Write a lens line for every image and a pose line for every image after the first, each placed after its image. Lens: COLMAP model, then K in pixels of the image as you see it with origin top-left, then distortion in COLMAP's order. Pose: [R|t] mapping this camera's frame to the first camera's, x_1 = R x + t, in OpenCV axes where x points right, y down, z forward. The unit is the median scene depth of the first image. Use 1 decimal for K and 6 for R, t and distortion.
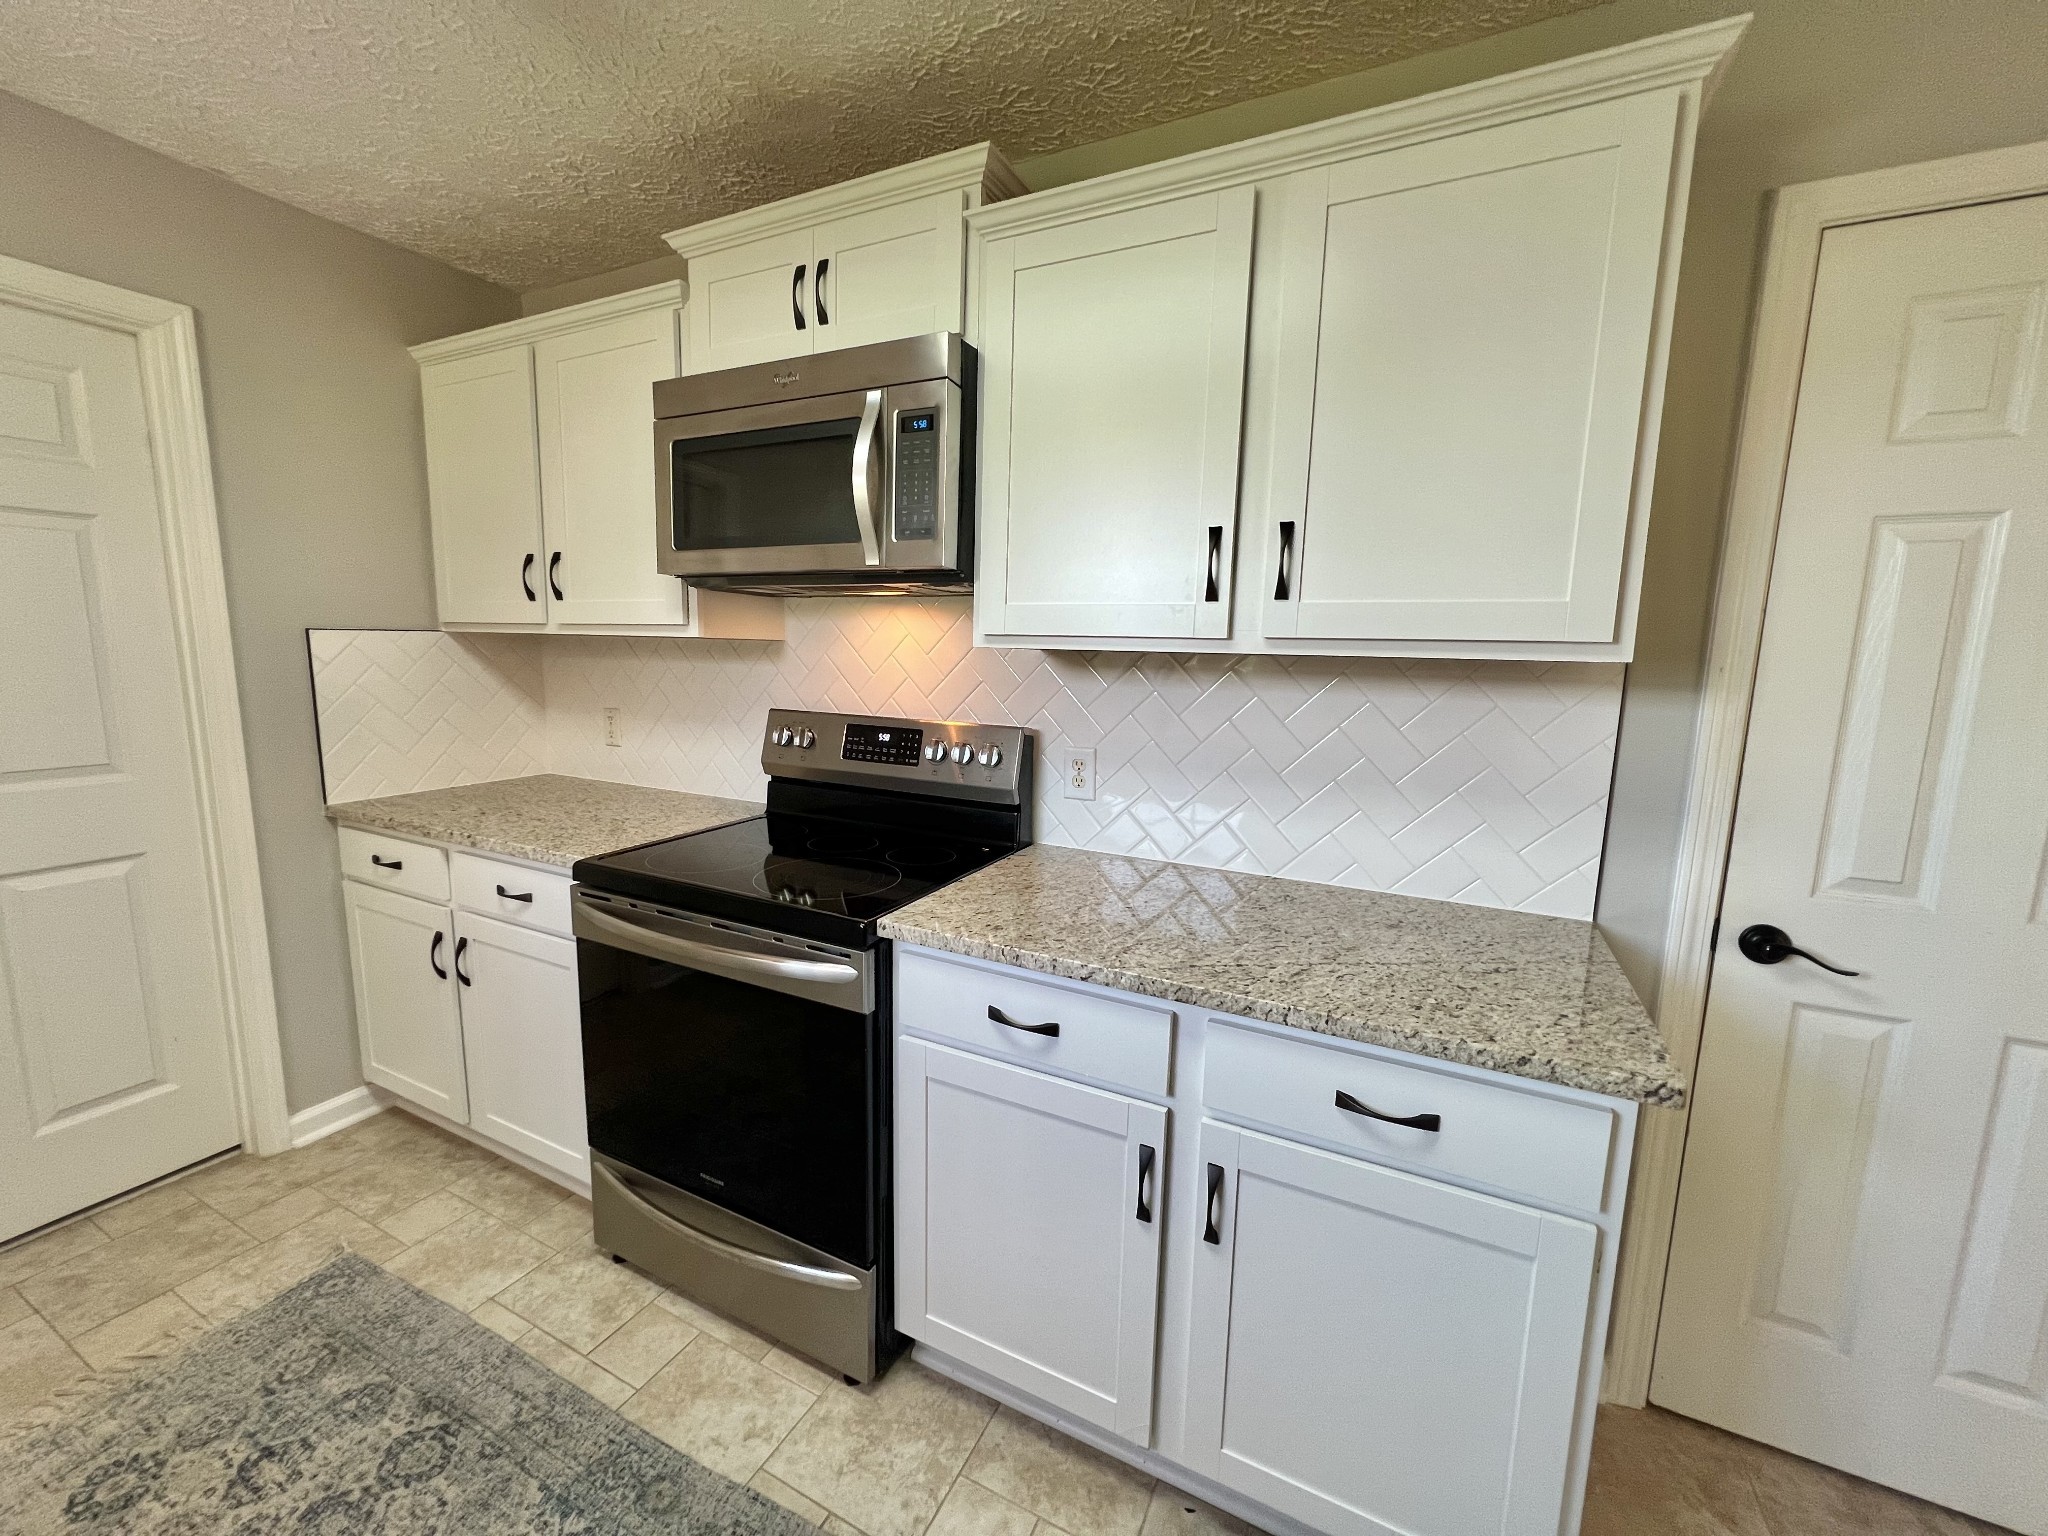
lens RADIAL K [[816.0, 0, 1016.5], [0, 816.0, 764.6], [0, 0, 1]] dist [-0.000297, -0.000007]
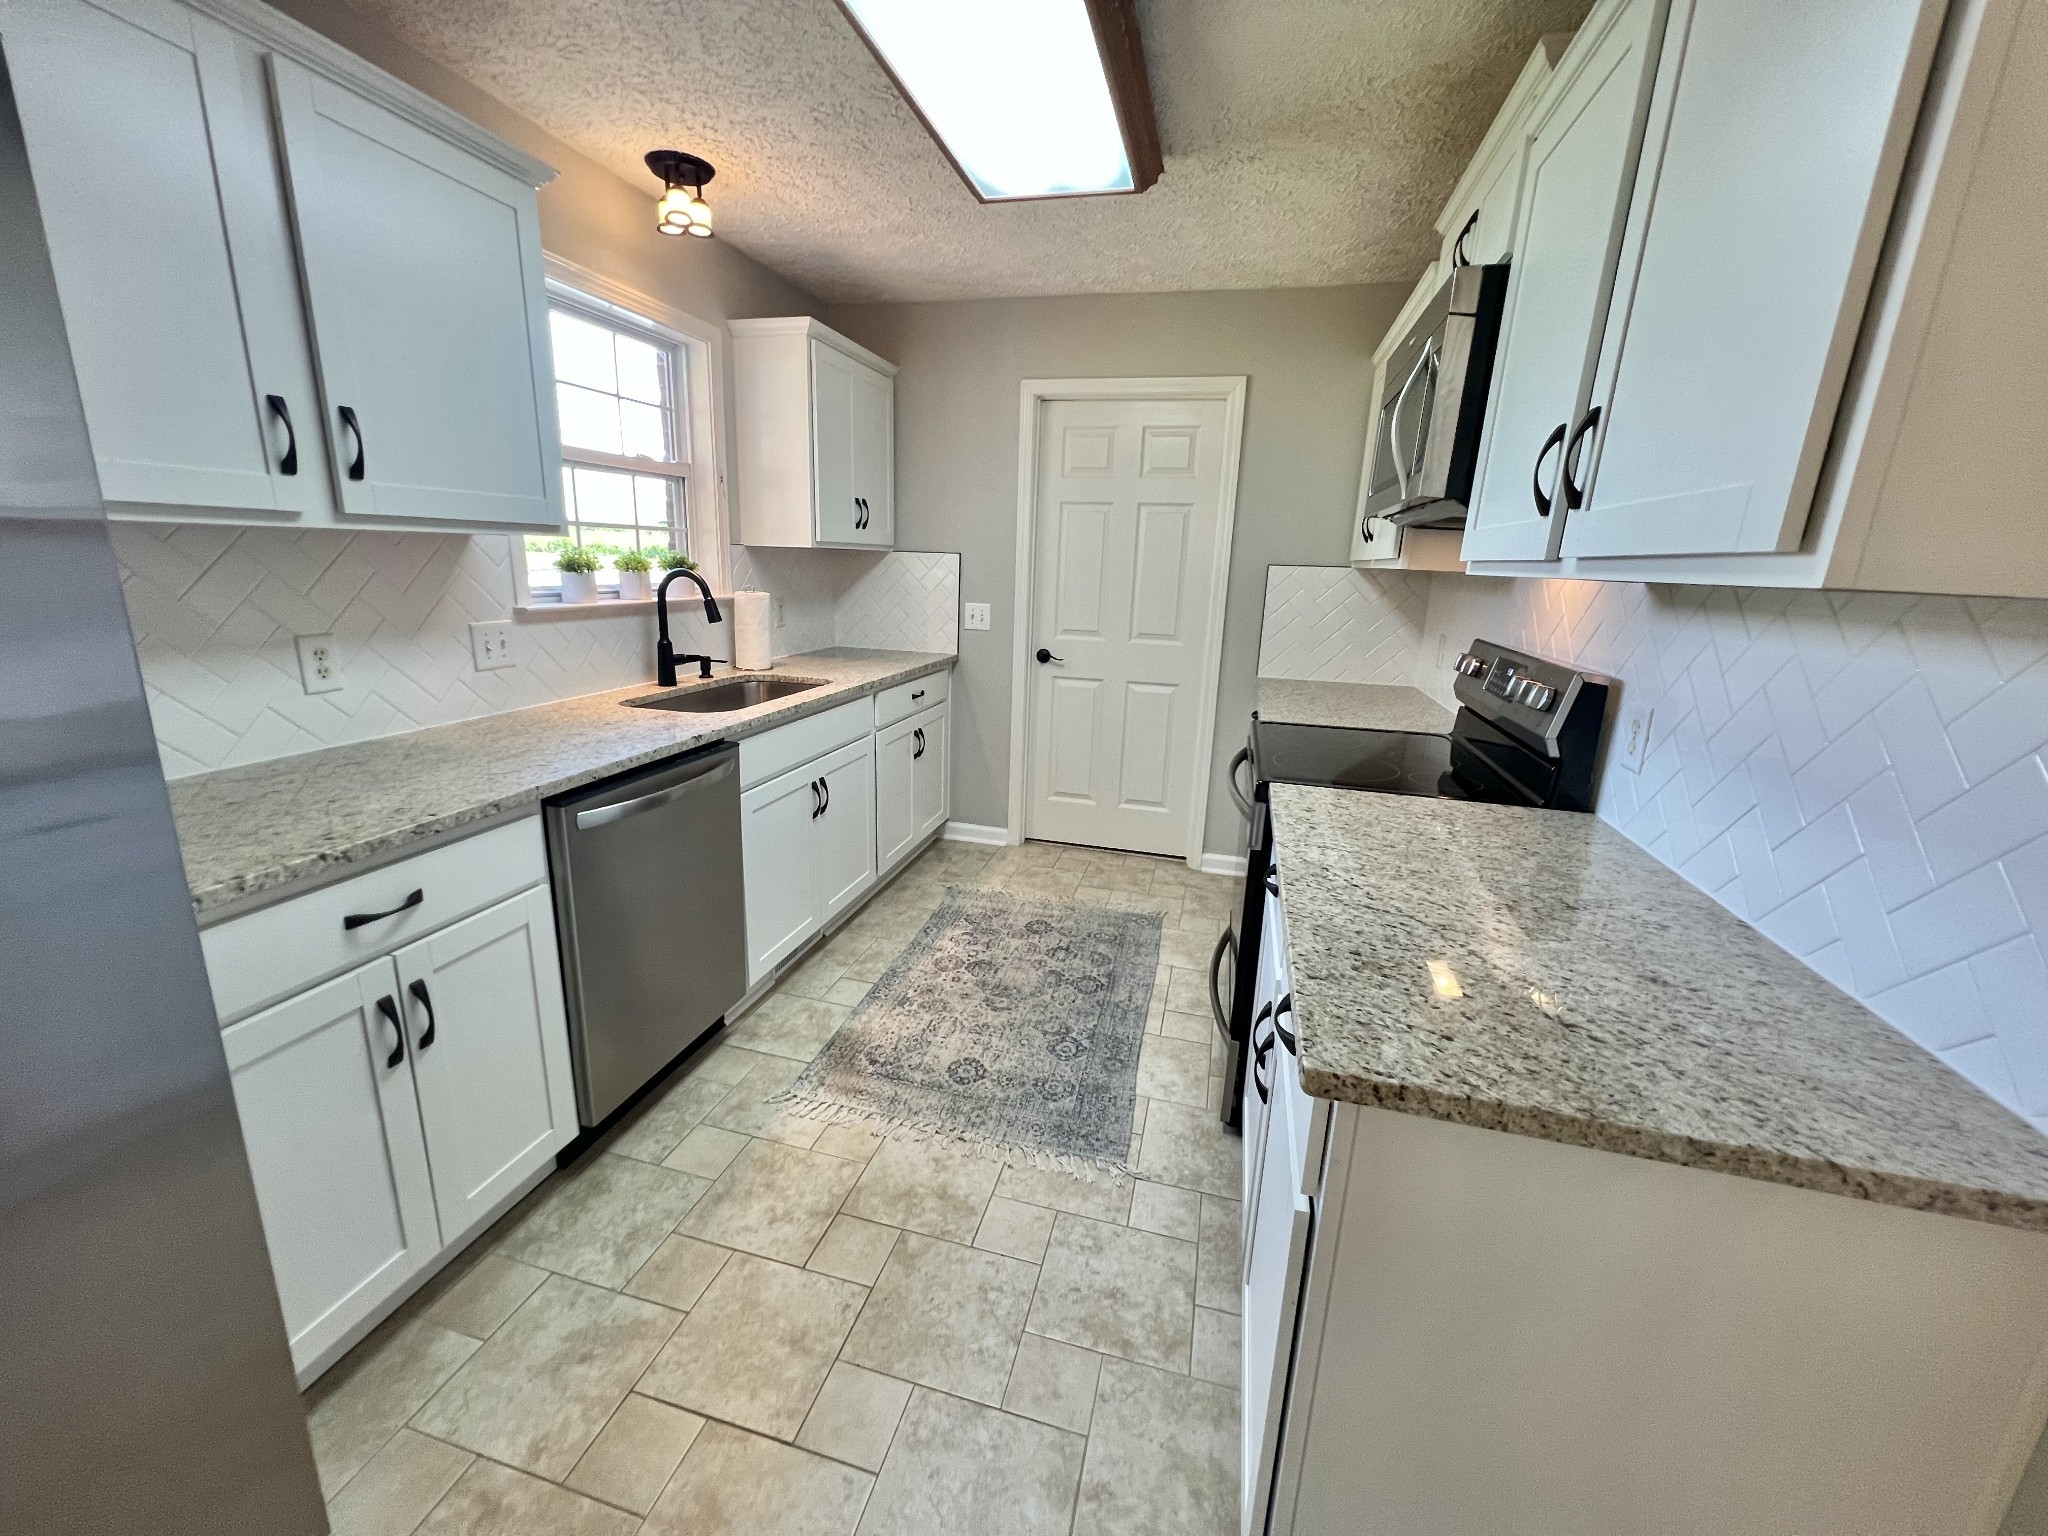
lens RADIAL K [[809.6, 0, 1016.8], [0, 809.6, 765.0], [0, 0, 1]] dist [-0.000627, 0.000427]
pose [[0.208113, 0.228204, -0.951111, 0.907330], [-0.172208, 0.965761, 0.194038, -0.016618], [0.962826, 0.123407, 0.240286, 0.277817]]
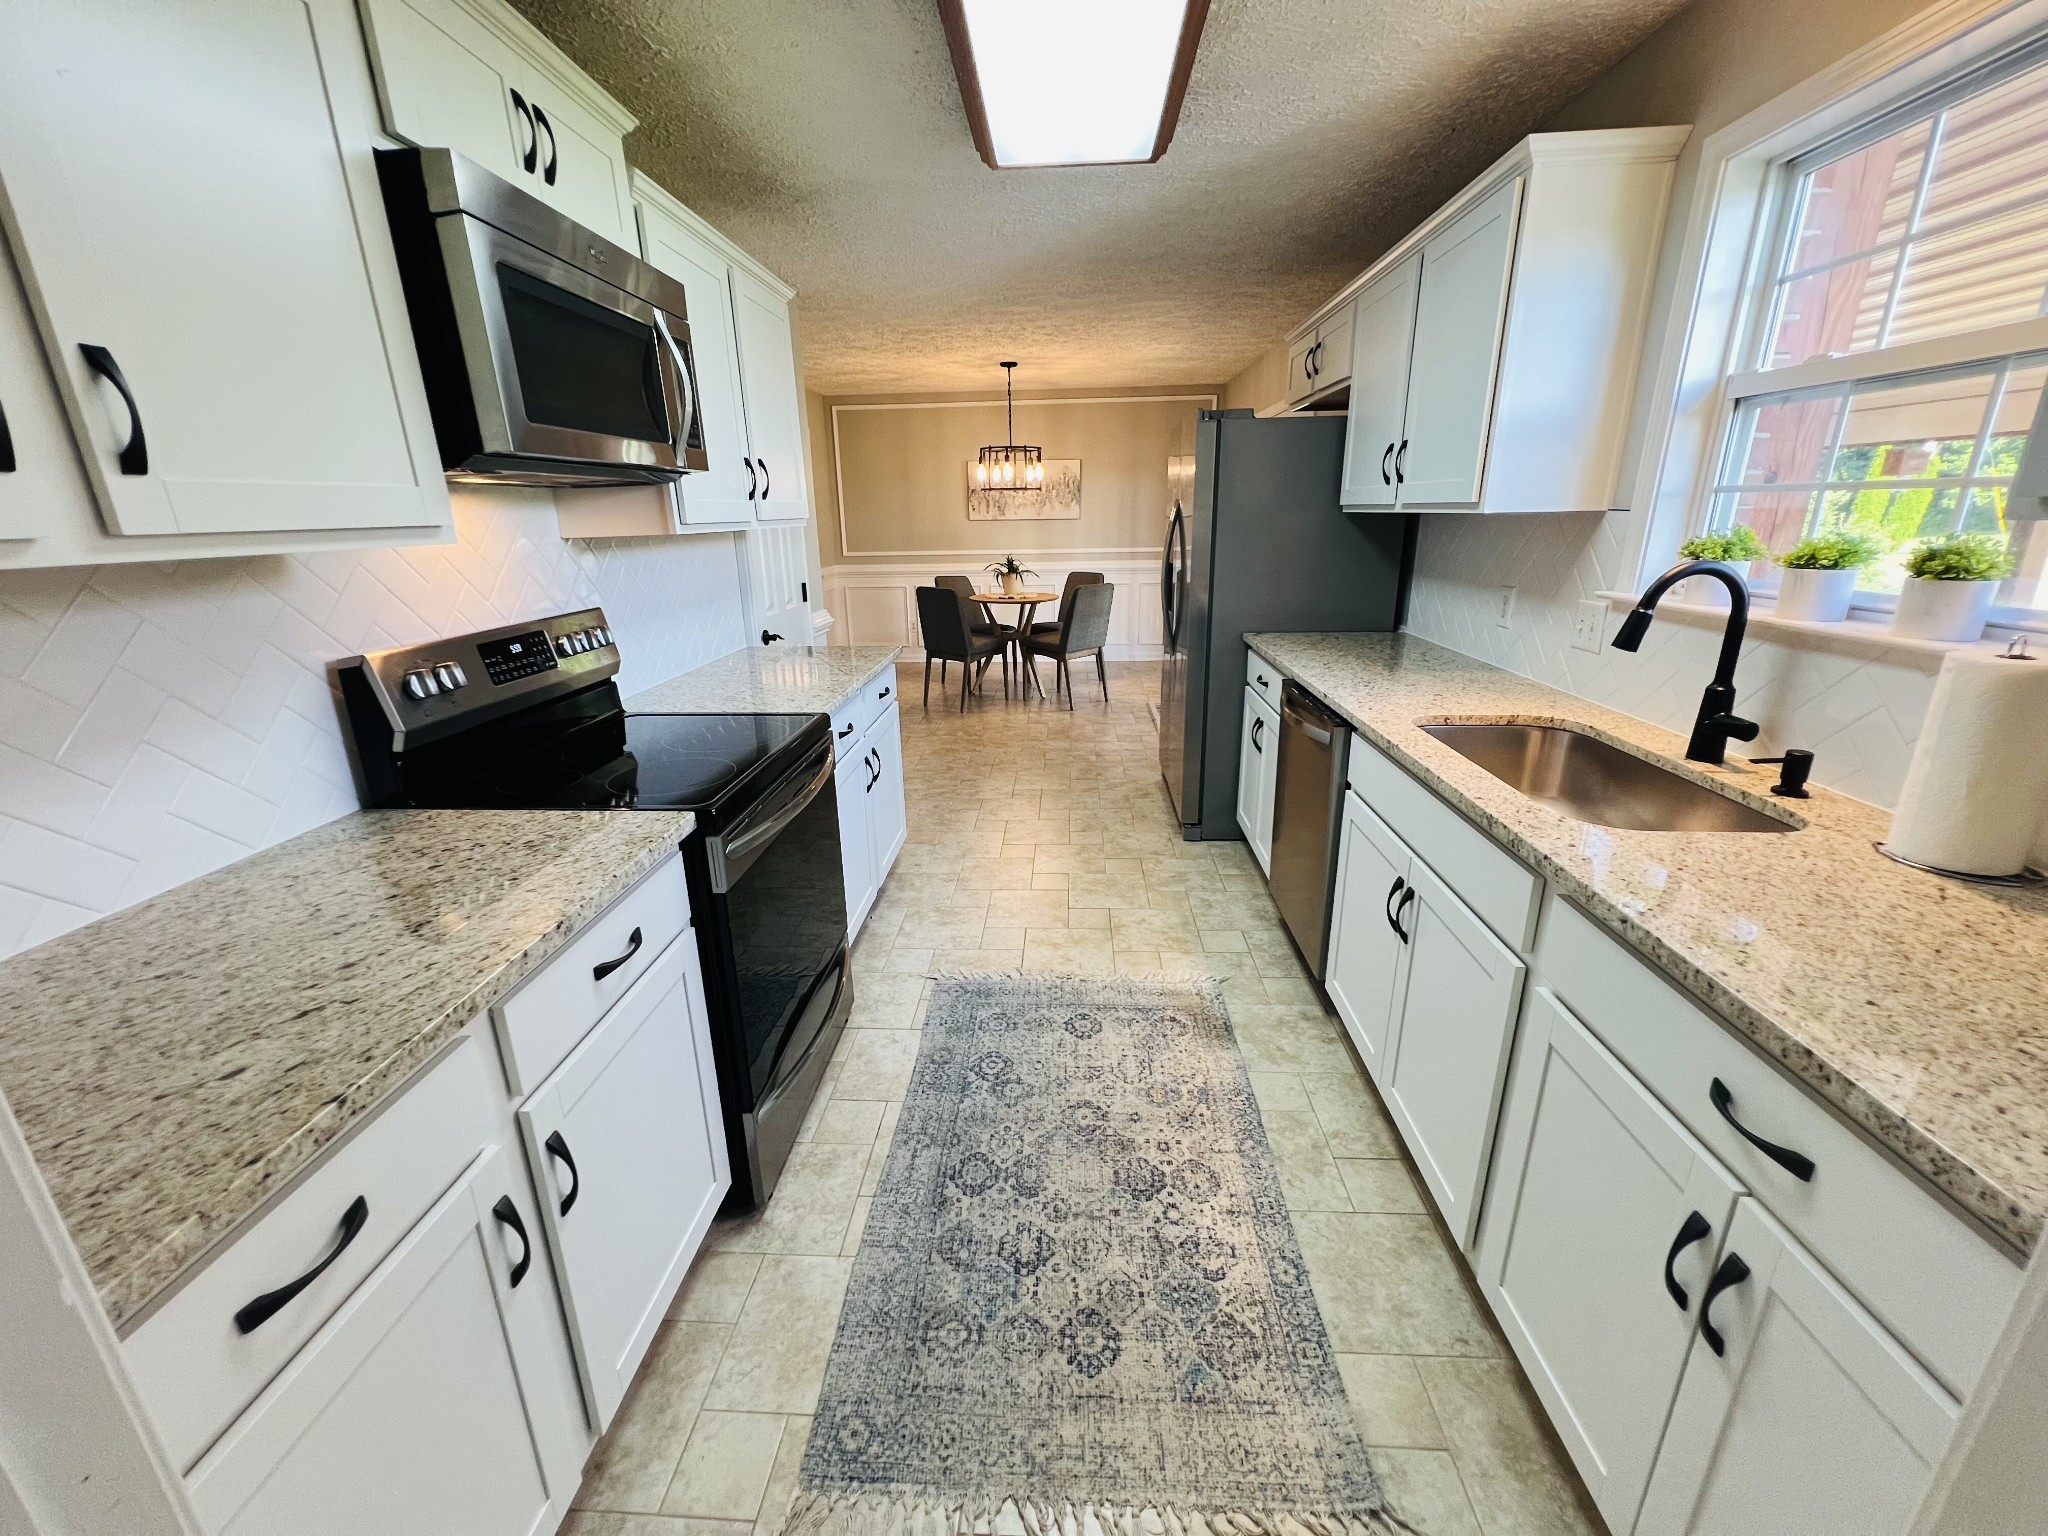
lens RADIAL K [[816.0, 0, 1016.5], [0, 816.0, 764.6], [0, 0, 1]] dist [-0.000297, -0.000007]
pose [[-0.375284, -0.286523, 0.881514, -1.612233], [0.150852, 0.919466, 0.363080, -0.214561], [-0.914552, 0.269236, -0.301838, 1.078529]]
